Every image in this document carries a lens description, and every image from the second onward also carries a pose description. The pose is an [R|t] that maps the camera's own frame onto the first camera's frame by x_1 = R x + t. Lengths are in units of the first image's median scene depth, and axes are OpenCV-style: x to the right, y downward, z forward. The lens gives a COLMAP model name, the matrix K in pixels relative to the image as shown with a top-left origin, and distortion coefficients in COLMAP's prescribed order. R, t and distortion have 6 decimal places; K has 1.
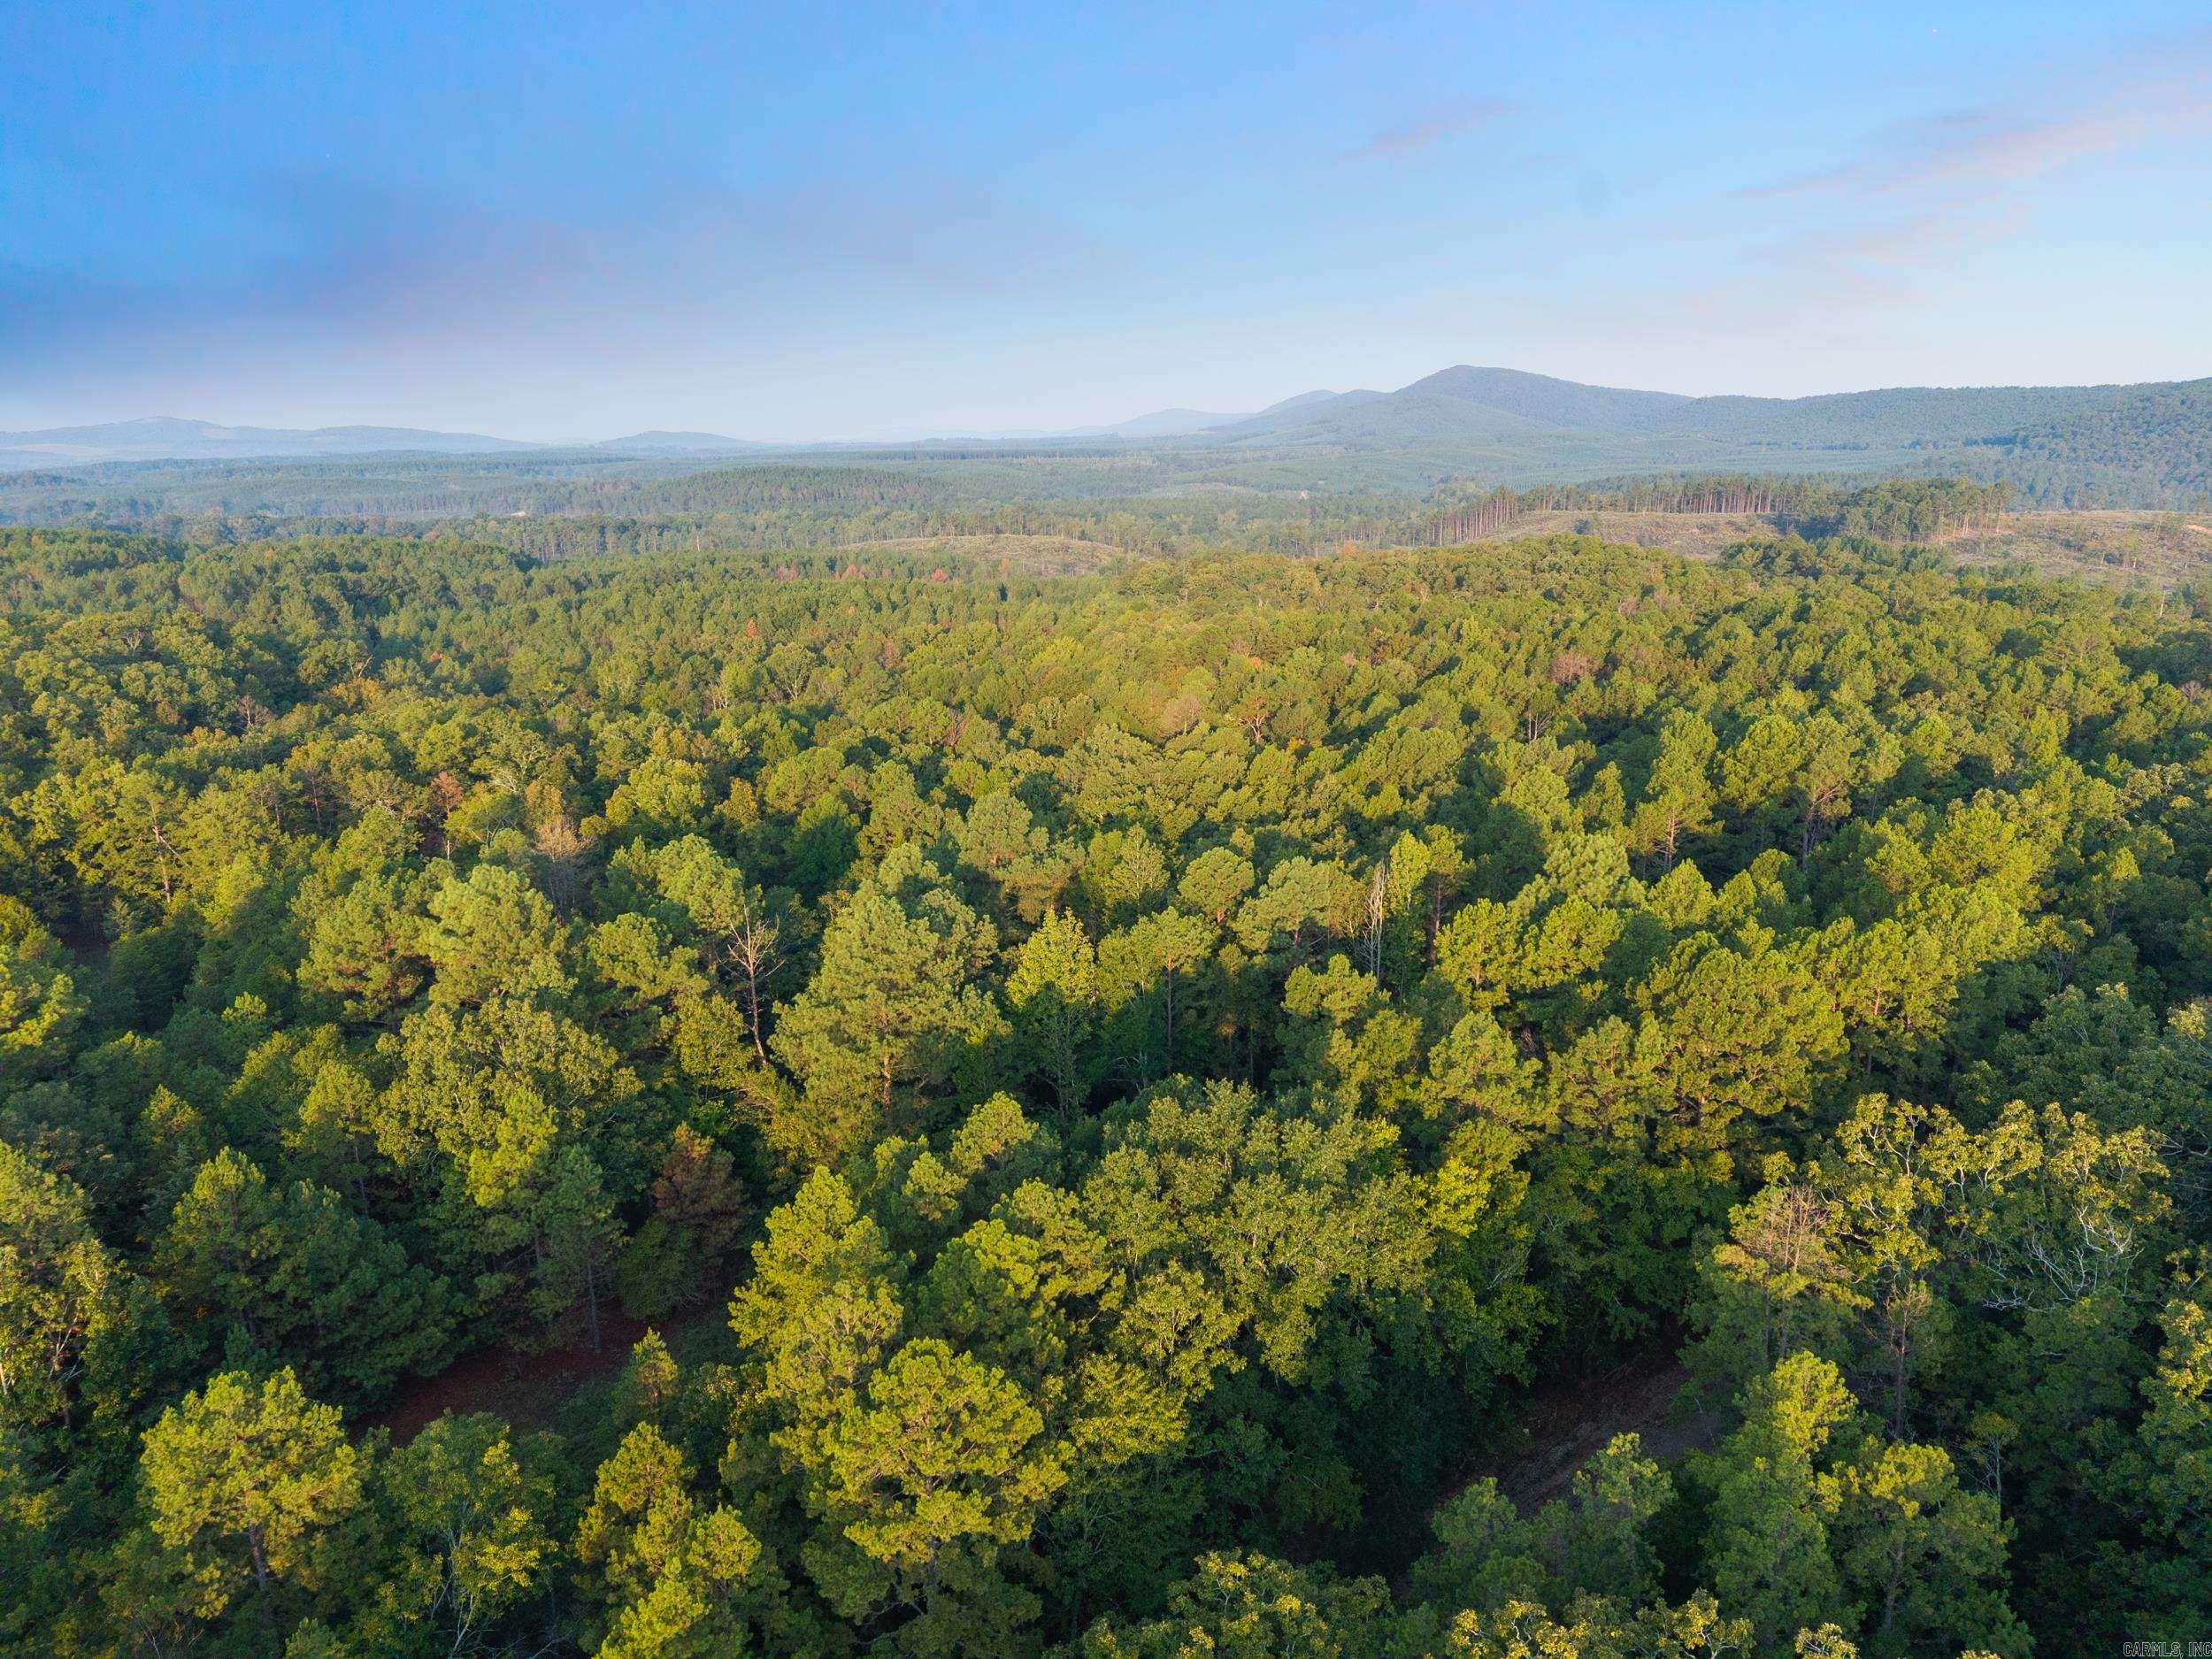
lens RADIAL K [[1488.5, 0, 1106.0], [0, 1488.5, 829.5], [0, 0, 1]] dist [0.051743, -0.038981]
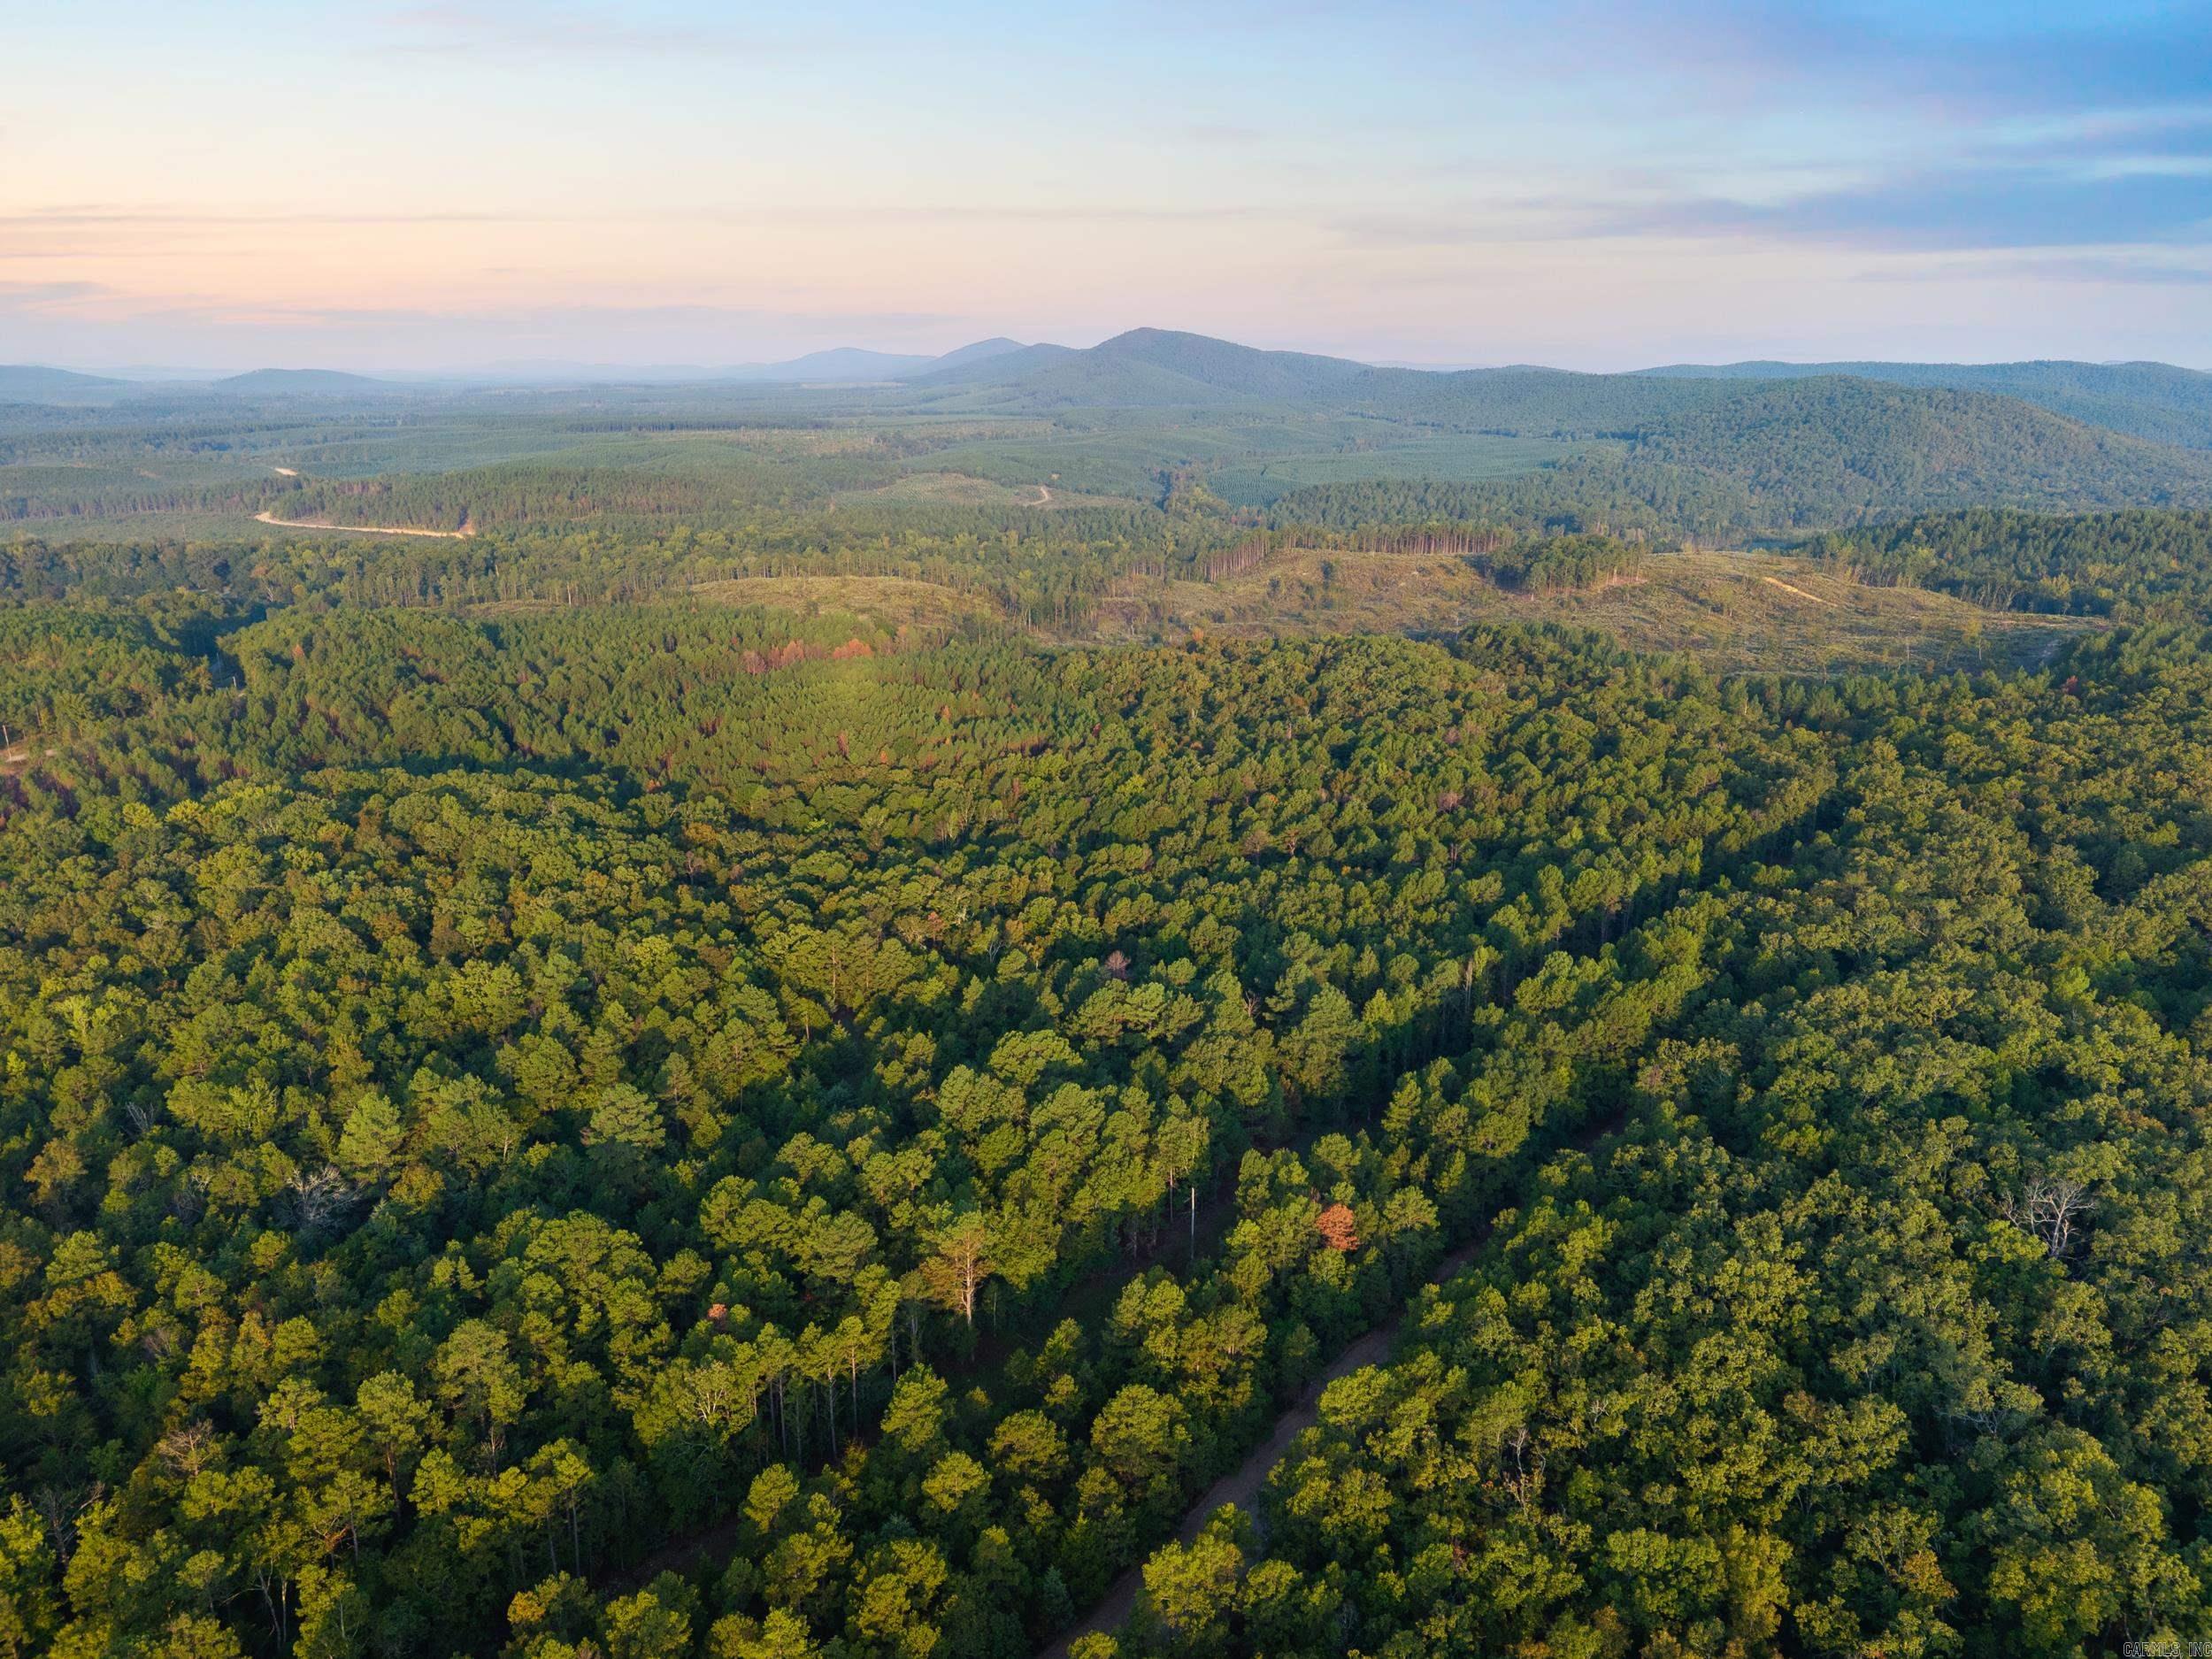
lens RADIAL K [[1488.5, 0, 1106.0], [0, 1488.5, 829.5], [0, 0, 1]] dist [0.051743, -0.038981]
pose [[0.979470, -0.044734, 0.196562, -1.021351], [0.038726, 0.998661, 0.034307, -0.343287], [-0.197833, -0.025990, 0.979891, -1.534565]]
